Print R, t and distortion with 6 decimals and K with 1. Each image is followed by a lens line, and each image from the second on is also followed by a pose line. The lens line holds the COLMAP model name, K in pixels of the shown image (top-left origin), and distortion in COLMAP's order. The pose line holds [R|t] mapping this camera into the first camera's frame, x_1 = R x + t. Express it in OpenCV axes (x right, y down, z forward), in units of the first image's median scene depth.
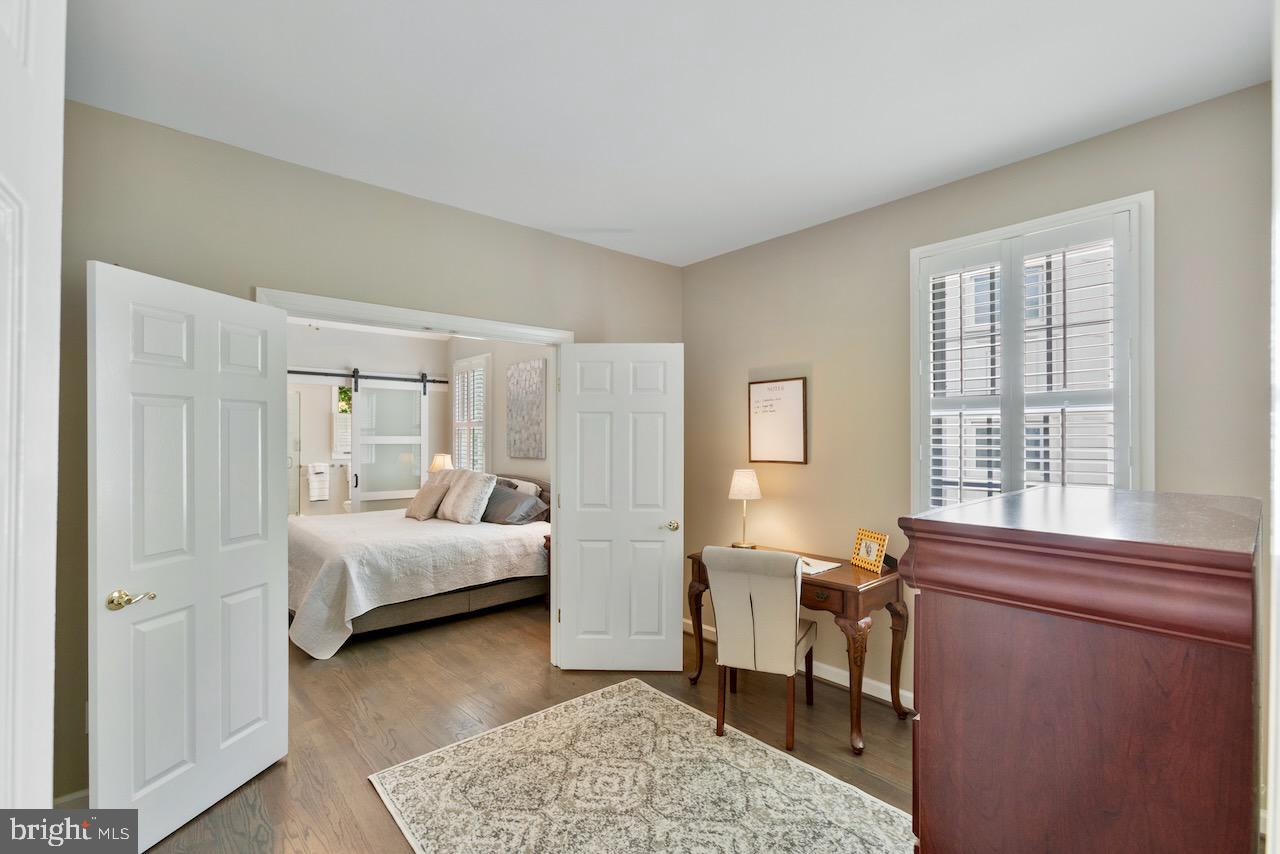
lens RADIAL K [[572.4, 0, 628.4], [0, 572.4, 434.8], [0, 0, 1]] dist [-0.013559, 0.010327]
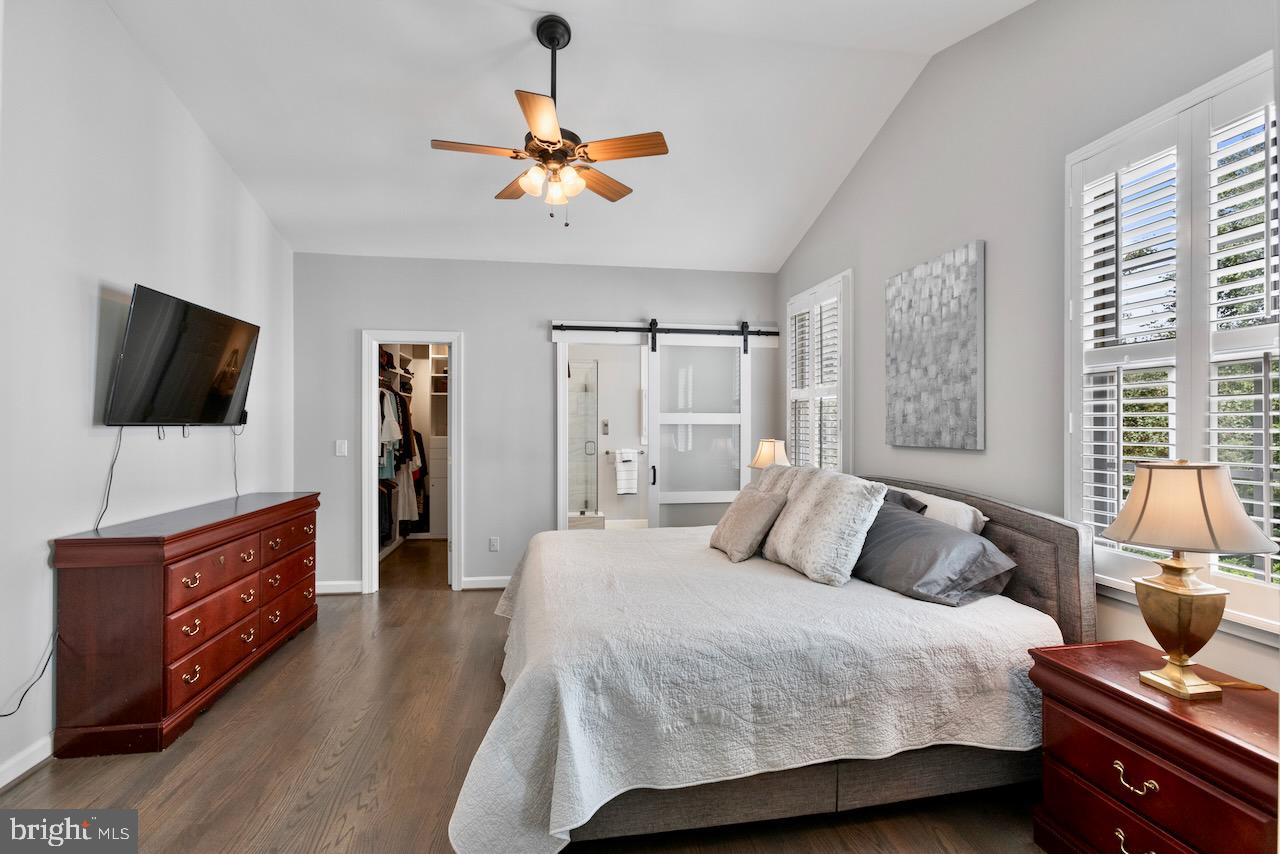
lens RADIAL K [[572.4, 0, 642.2], [0, 572.4, 420.8], [0, 0, 1]] dist [-0.013559, 0.010327]
pose [[0.861763, -0.003736, -0.507297, -0.154726], [0.001321, 0.999986, -0.005121, 0.019688], [0.507309, 0.003743, 0.861756, 0.463127]]
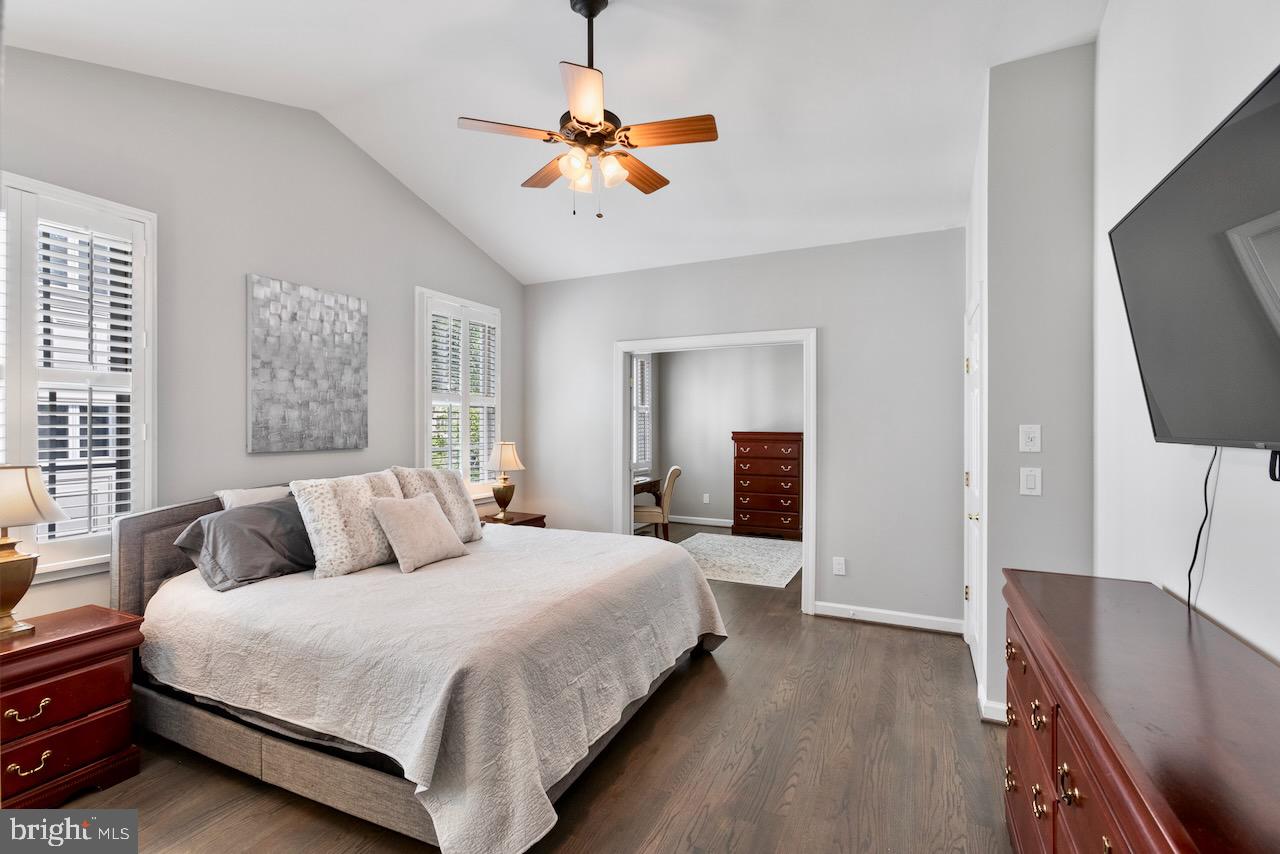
lens RADIAL K [[572.4, 0, 633.5], [0, 572.4, 426.3], [0, 0, 1]] dist [-0.013559, 0.010327]
pose [[-0.396624, 0.004573, 0.917970, -0.925344], [0.002522, 0.999989, -0.003892, 0.019749], [-0.917978, 0.000771, -0.396631, 1.011978]]
